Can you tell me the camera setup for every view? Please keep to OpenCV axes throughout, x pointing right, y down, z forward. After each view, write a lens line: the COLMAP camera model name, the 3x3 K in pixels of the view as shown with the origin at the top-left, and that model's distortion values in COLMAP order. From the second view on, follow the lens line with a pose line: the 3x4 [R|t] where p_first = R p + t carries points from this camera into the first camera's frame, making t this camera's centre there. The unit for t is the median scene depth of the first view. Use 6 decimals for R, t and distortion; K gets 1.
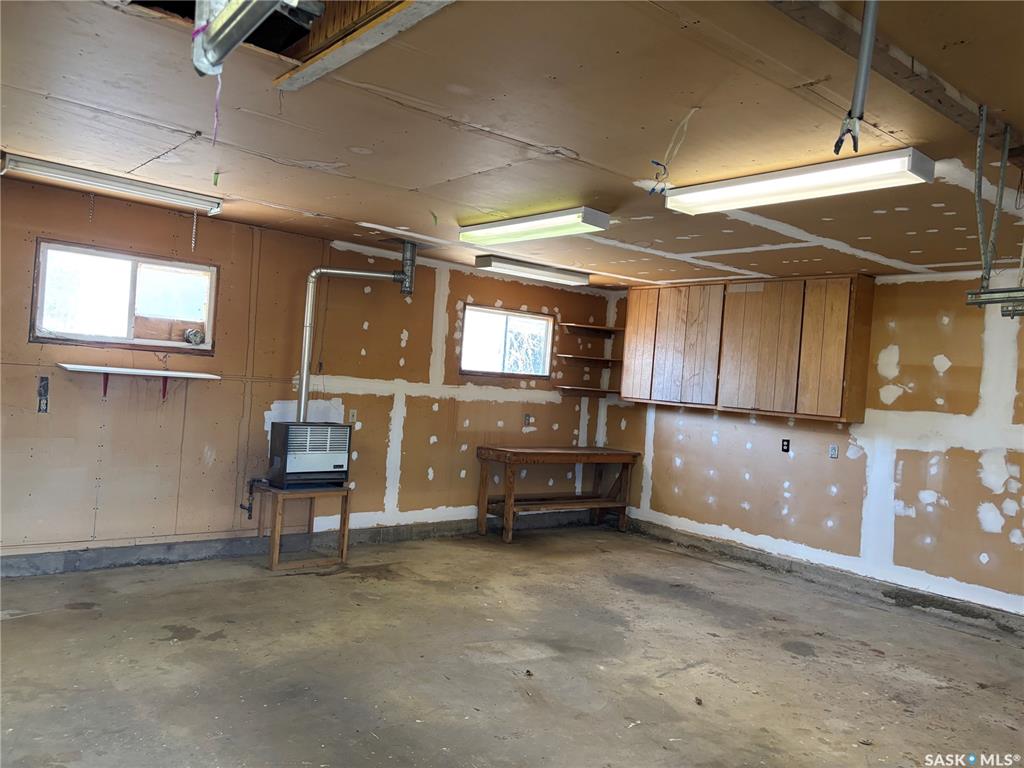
lens RADIAL K [[776.5, 0, 505.5], [0, 776.5, 381.5], [0, 0, 1]] dist [0.047553, -0.055675]
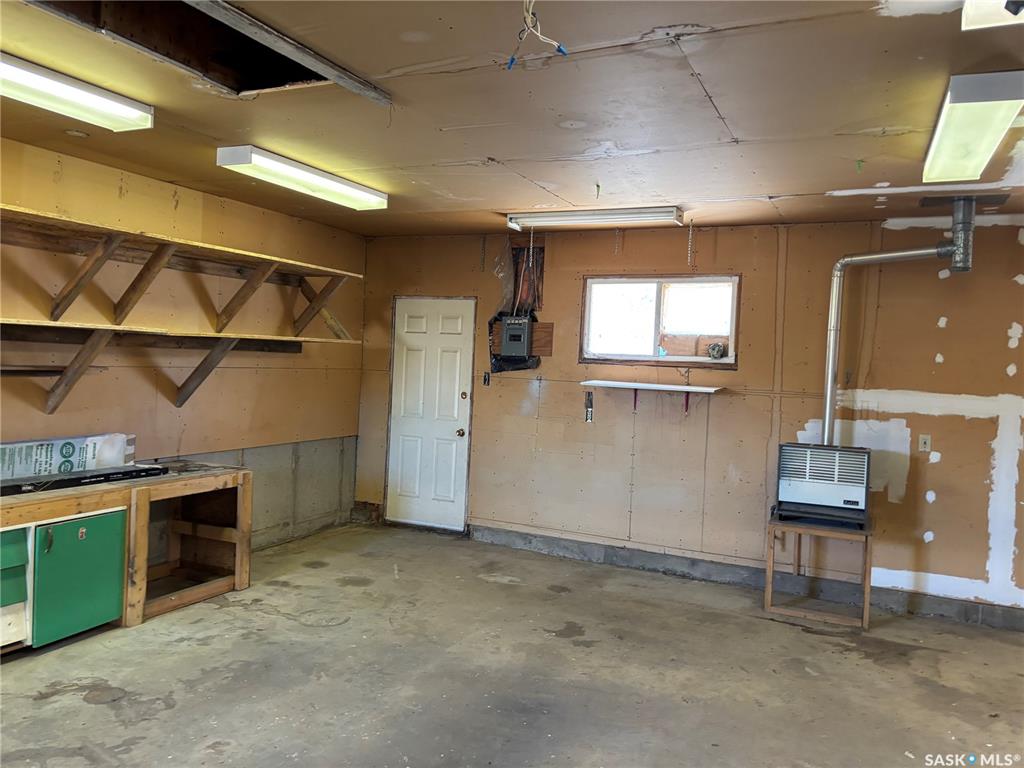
lens RADIAL K [[776.5, 0, 509.2], [0, 776.5, 382.0], [0, 0, 1]] dist [0.047553, -0.055675]
pose [[0.420812, -0.028588, -0.906697, 0.384555], [-0.014155, 0.999175, -0.038074, 0.023184], [0.907037, 0.028856, 0.420060, 0.367123]]
